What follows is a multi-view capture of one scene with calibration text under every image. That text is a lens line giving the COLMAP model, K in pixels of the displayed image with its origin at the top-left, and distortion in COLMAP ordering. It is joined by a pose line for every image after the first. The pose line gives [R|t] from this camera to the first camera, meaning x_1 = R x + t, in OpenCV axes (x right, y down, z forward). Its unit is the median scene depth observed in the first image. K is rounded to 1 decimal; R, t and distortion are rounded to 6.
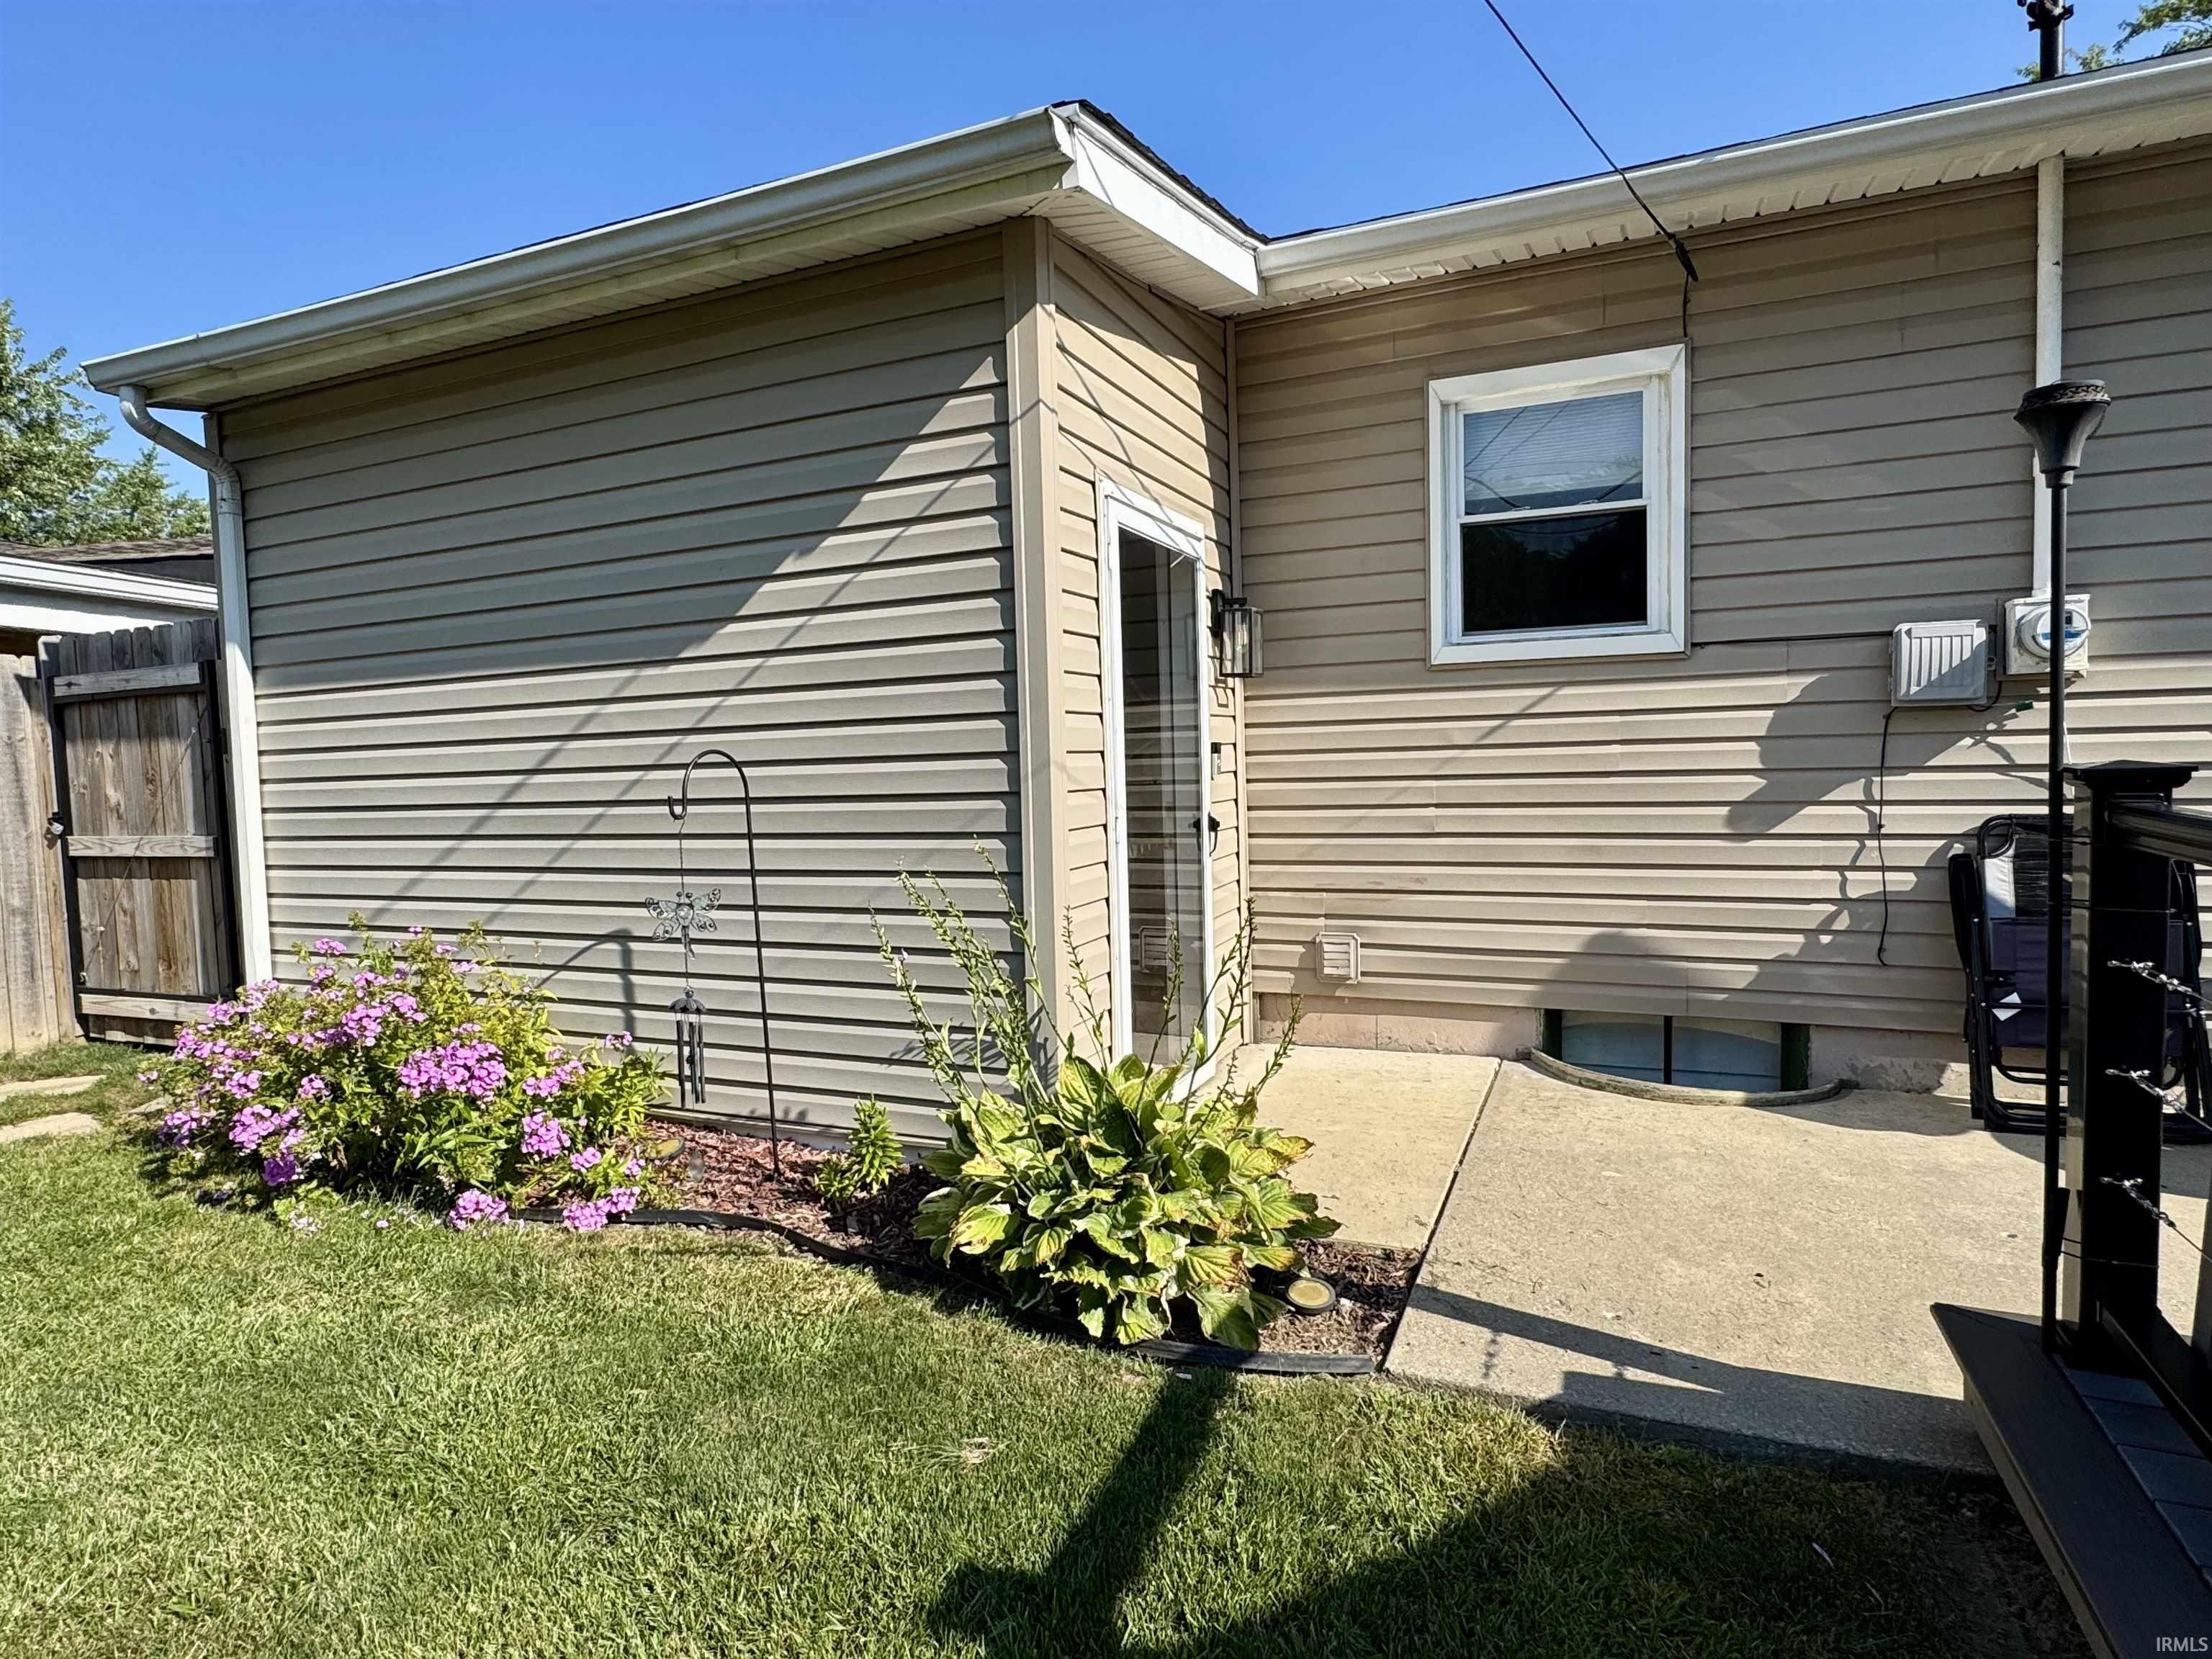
lens RADIAL K [[1216.7, 0, 1106.0], [0, 1216.7, 829.5], [0, 0, 1]] dist [-0.005183, 0.000114]
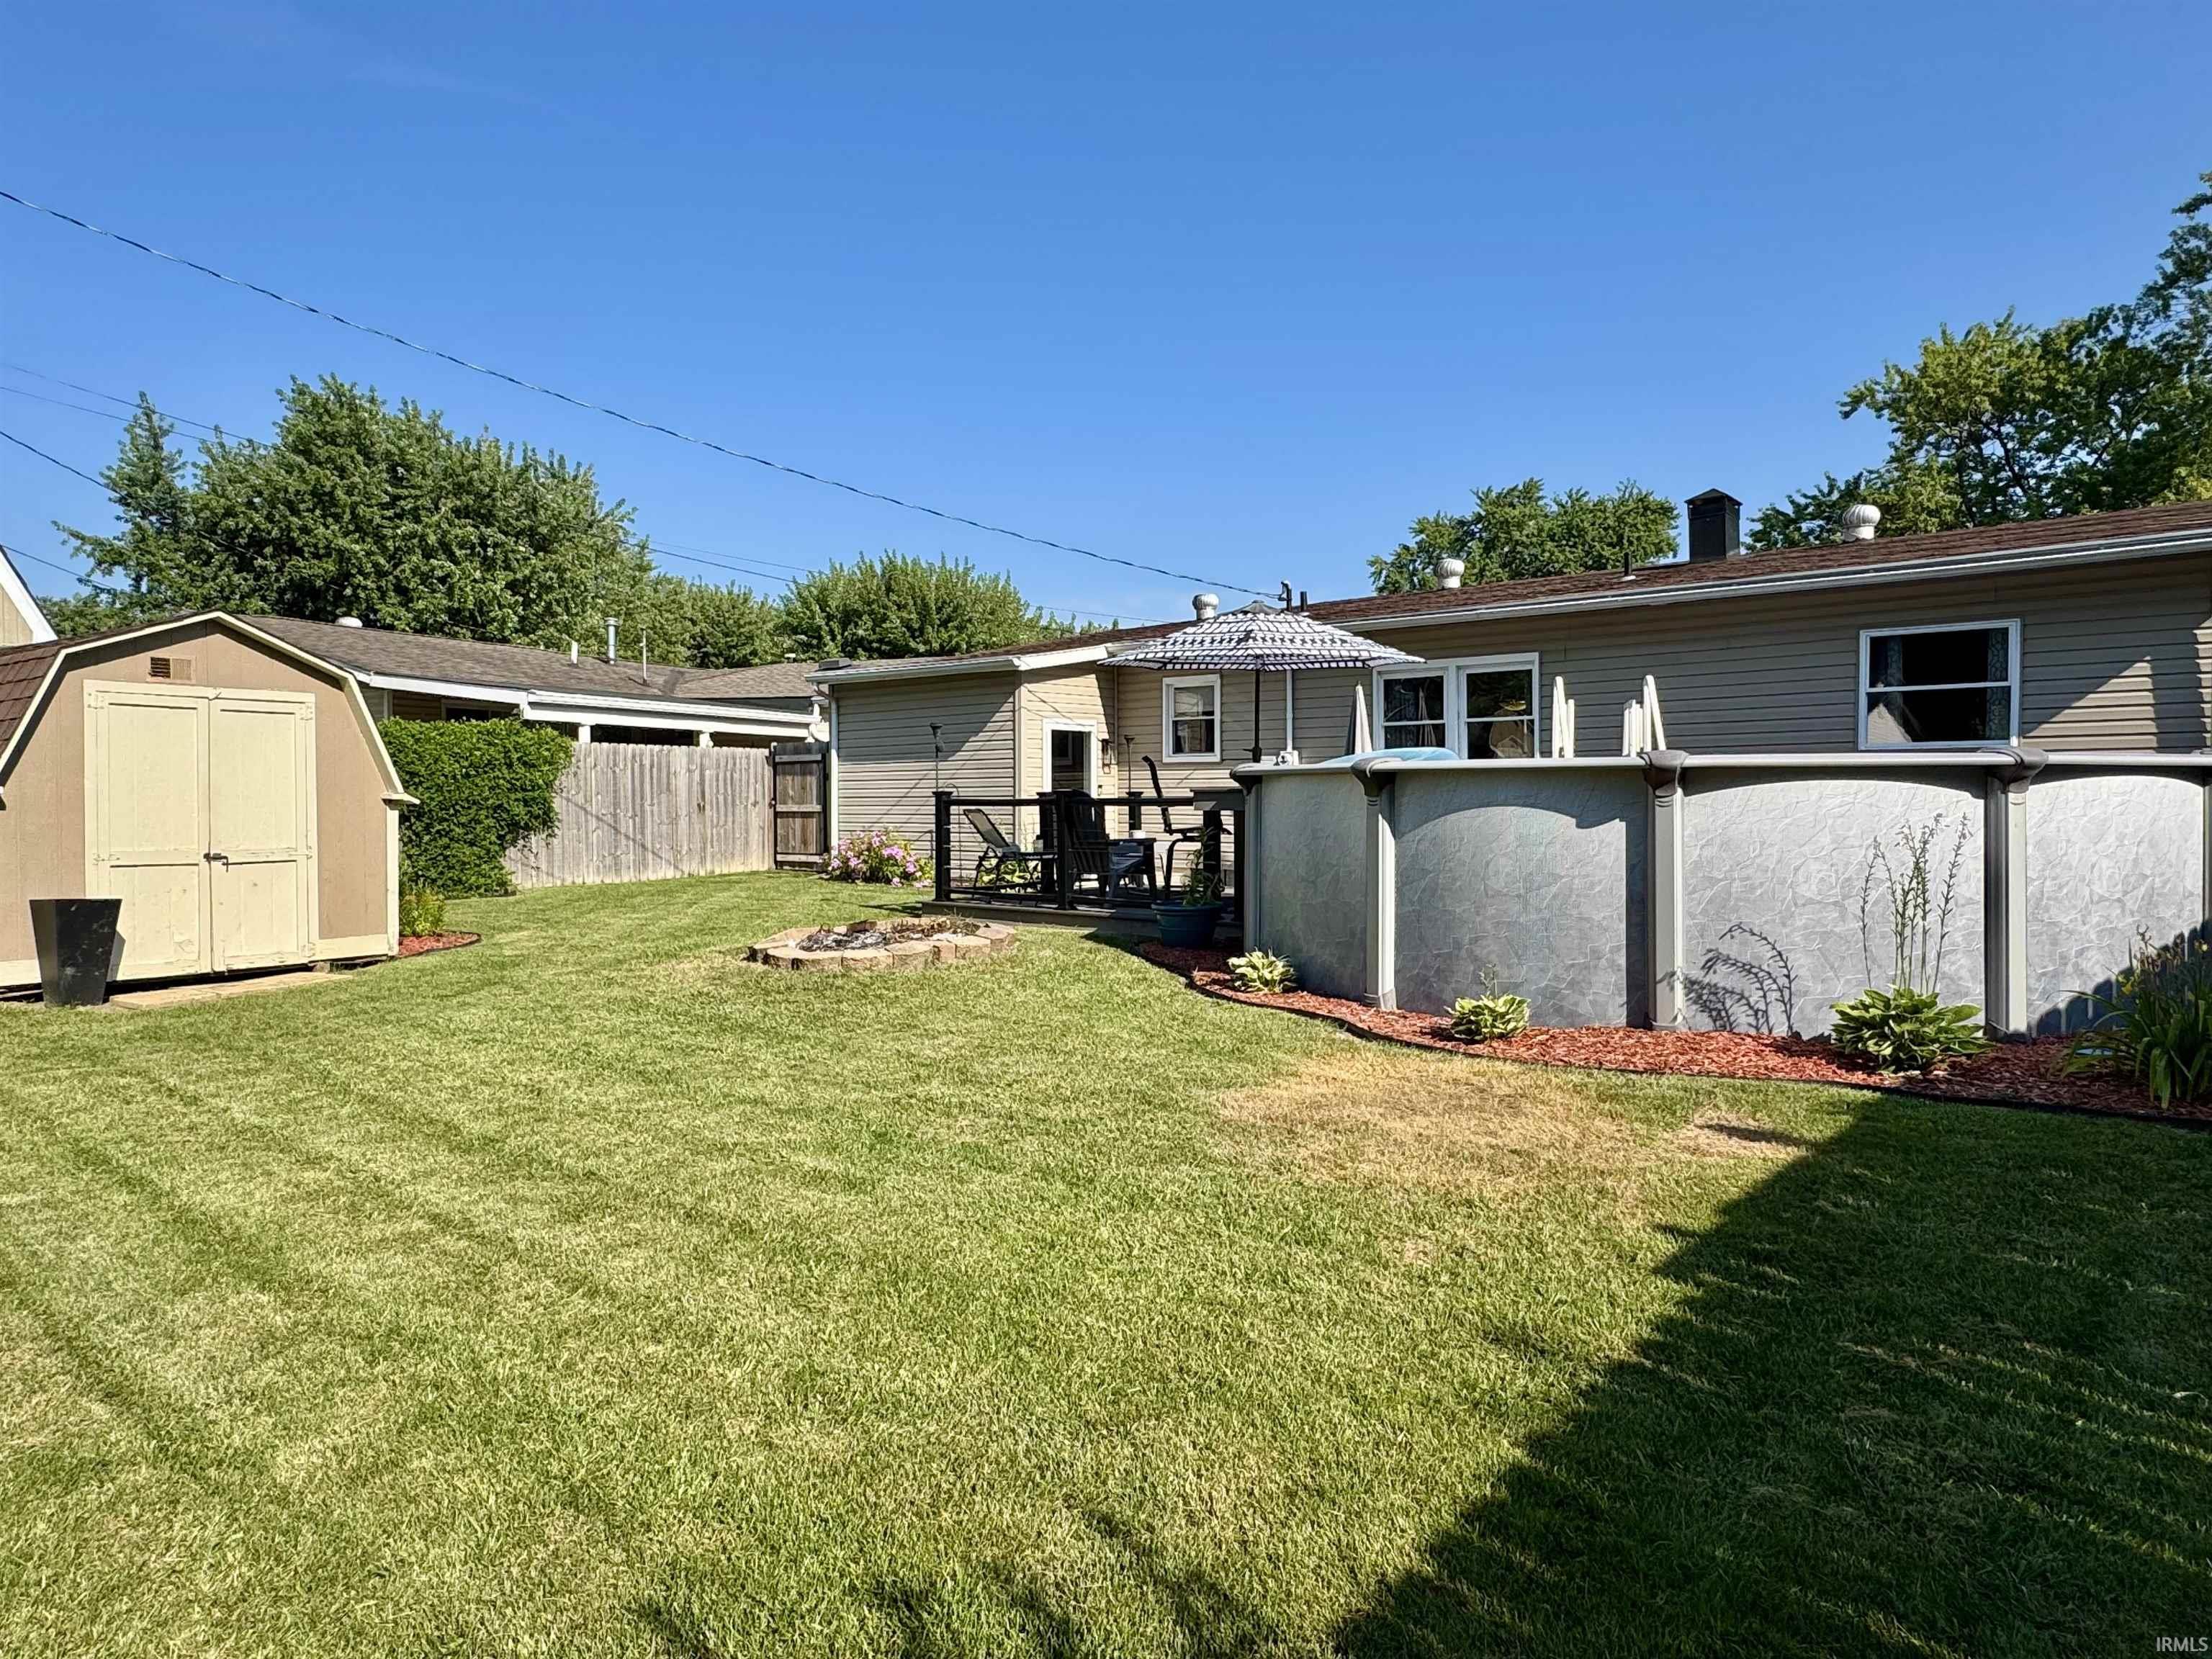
lens RADIAL K [[1296.5, 0, 1106.0], [0, 1296.5, 829.5], [0, 0, 1]] dist [0.000556, 0.000006]
pose [[0.960468, 0.034298, -0.276268, 0.982022], [-0.042437, 0.998822, -0.023534, 0.119775], [0.275135, 0.034328, 0.960792, -2.160201]]
